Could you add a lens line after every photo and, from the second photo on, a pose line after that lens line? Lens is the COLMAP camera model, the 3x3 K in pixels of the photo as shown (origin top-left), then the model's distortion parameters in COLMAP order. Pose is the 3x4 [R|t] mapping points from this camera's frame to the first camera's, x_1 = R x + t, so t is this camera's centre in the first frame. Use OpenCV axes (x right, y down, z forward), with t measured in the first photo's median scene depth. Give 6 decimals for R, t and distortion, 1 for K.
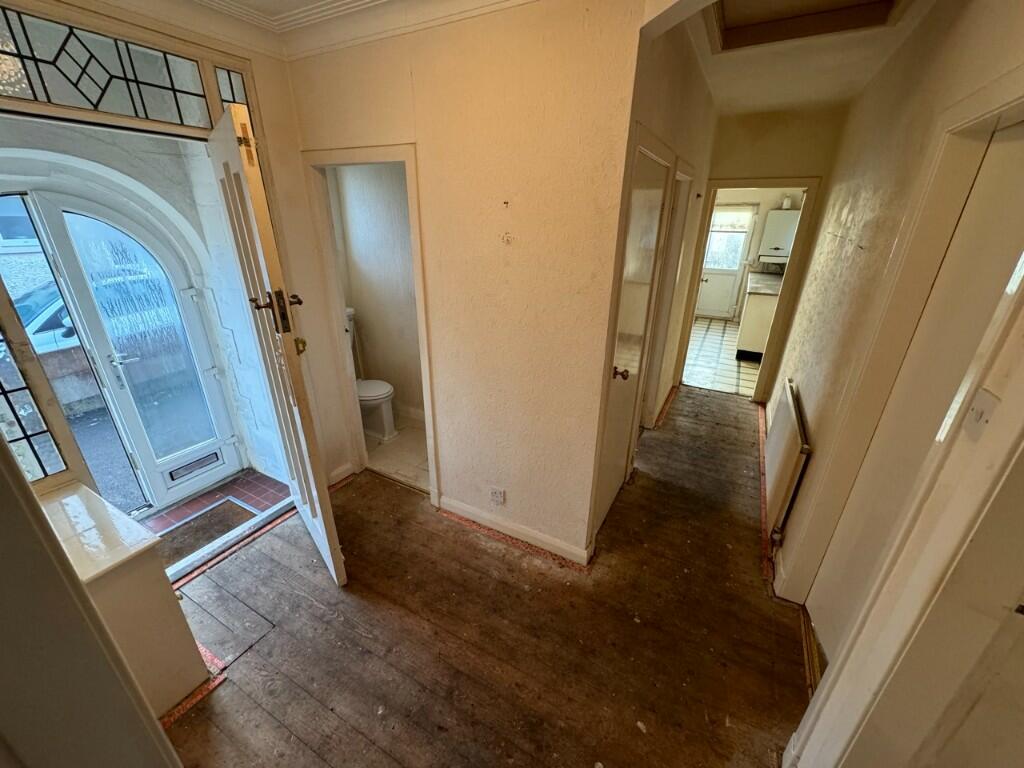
lens RADIAL K [[408.4, 0, 510.9], [0, 408.4, 386.7], [0, 0, 1]] dist [-0.000782, -0.000267]
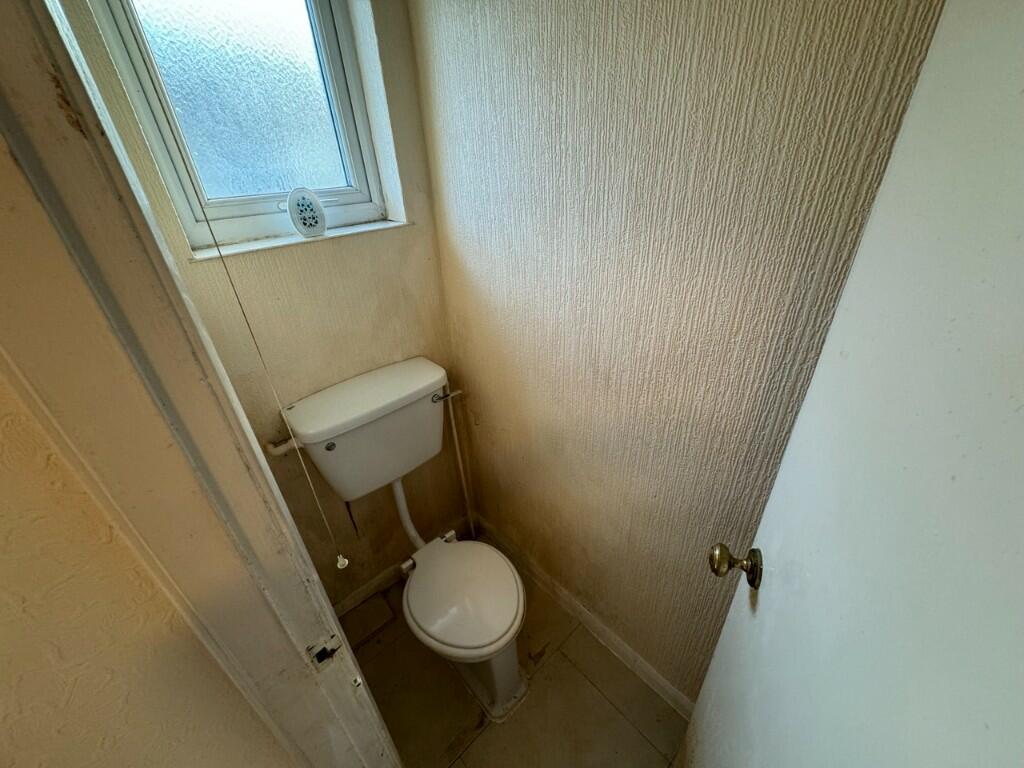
lens RADIAL K [[408.4, 0, 513.5], [0, 408.4, 383.0], [0, 0, 1]] dist [-0.000782, -0.000267]
pose [[0.945904, 0.104580, -0.307130, -0.201864], [-0.064657, 0.988400, 0.137425, -0.244214], [0.317939, -0.110132, 0.941693, 0.662817]]
